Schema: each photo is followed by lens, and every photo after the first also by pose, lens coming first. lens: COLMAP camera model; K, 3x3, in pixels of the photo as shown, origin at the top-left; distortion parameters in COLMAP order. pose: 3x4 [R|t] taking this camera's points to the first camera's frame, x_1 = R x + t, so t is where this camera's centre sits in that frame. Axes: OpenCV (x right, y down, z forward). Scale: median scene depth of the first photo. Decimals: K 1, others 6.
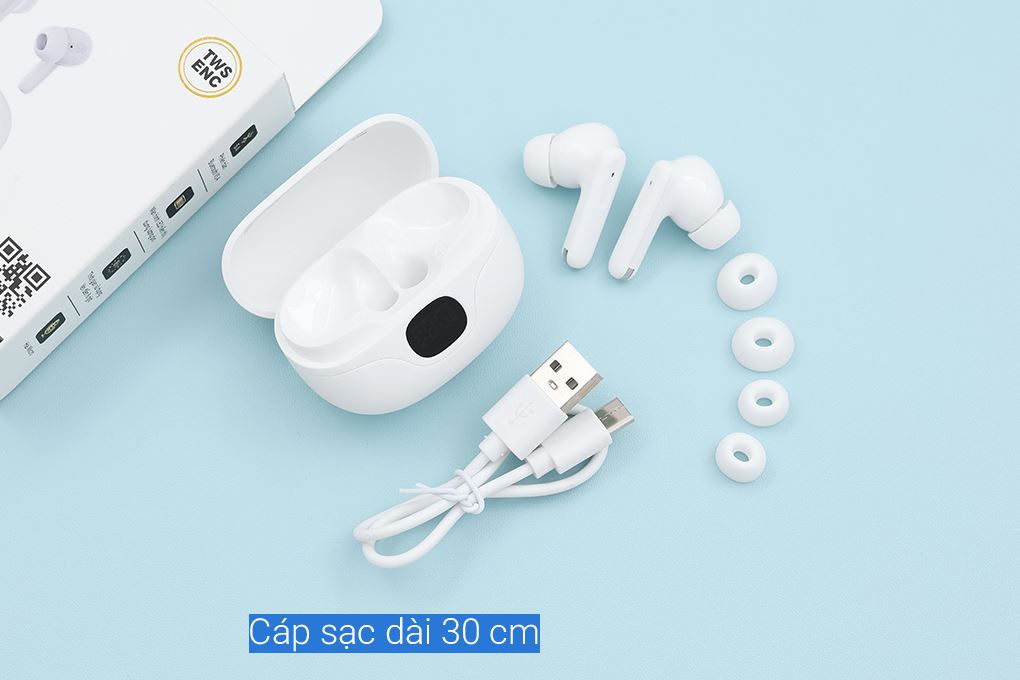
lens RADIAL K [[4785.7, 0, 510.0], [0, 4785.7, 340.0], [0, 0, 1]] dist [0.297621, 1.730360]
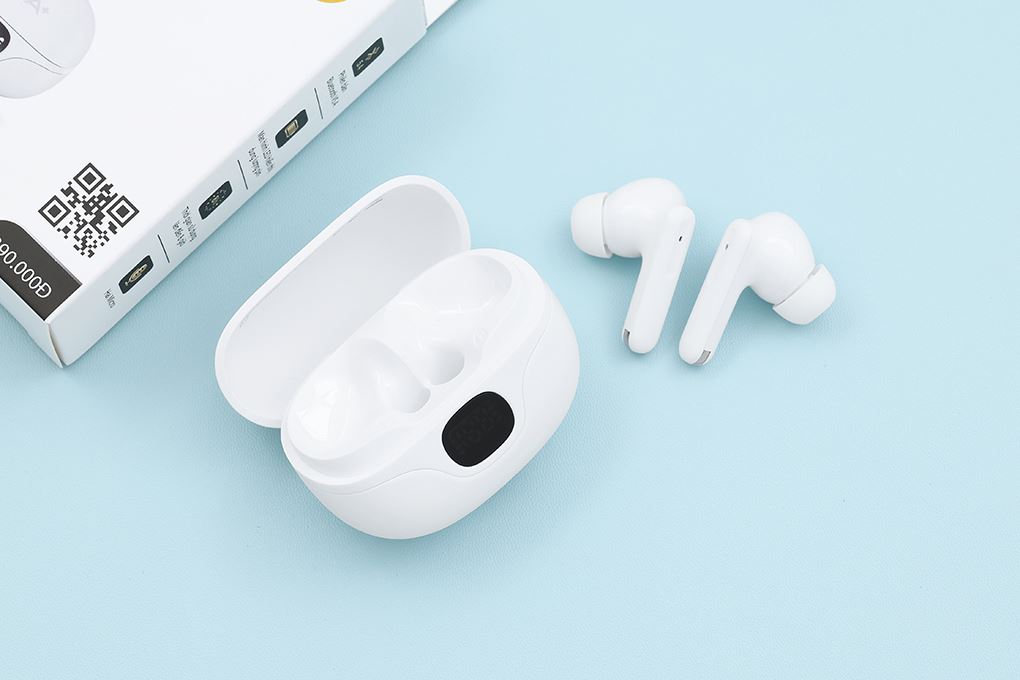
lens RADIAL K [[4785.7, 0, 510.0], [0, 4785.7, 340.0], [0, 0, 1]] dist [0.297621, 1.730360]
pose [[0.999779, 0.015173, 0.014520, -0.042441], [-0.014662, 0.999291, -0.034680, 0.037133], [-0.015036, 0.034459, 0.999293, 0.161618]]
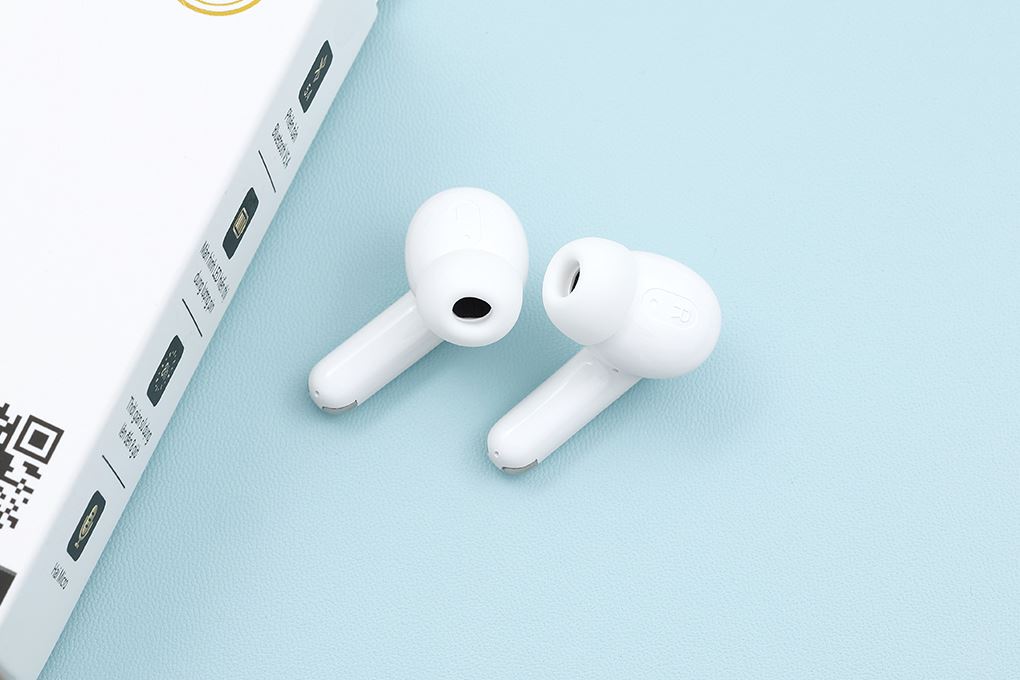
lens RADIAL K [[4785.7, 0, 510.0], [0, 4785.7, 340.0], [0, 0, 1]] dist [0.297621, 1.730360]
pose [[0.945063, -0.314952, 0.087531, -0.091659], [0.316691, 0.948507, -0.006380, -0.003758], [-0.081014, 0.033750, 0.996141, 0.474236]]
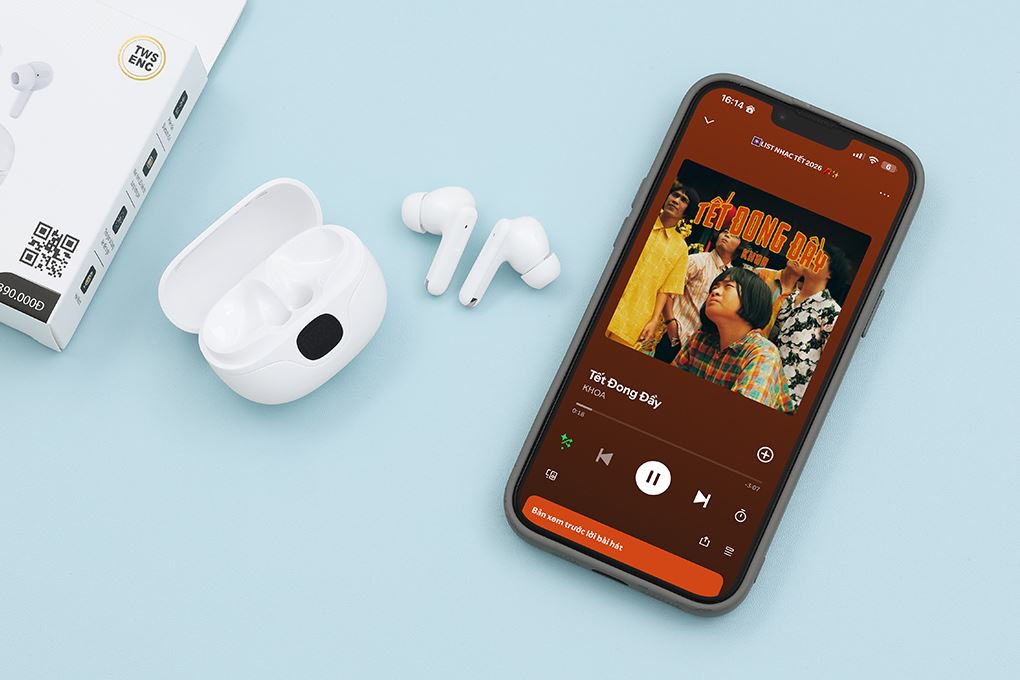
lens RADIAL K [[4785.7, 0, 510.0], [0, 4785.7, 340.0], [0, 0, 1]] dist [0.297621, 1.730360]
pose [[0.947173, -0.308322, 0.088325, -0.107881], [0.311680, 0.949809, -0.026810, 0.086135], [-0.075625, 0.052923, 0.995731, -0.340504]]
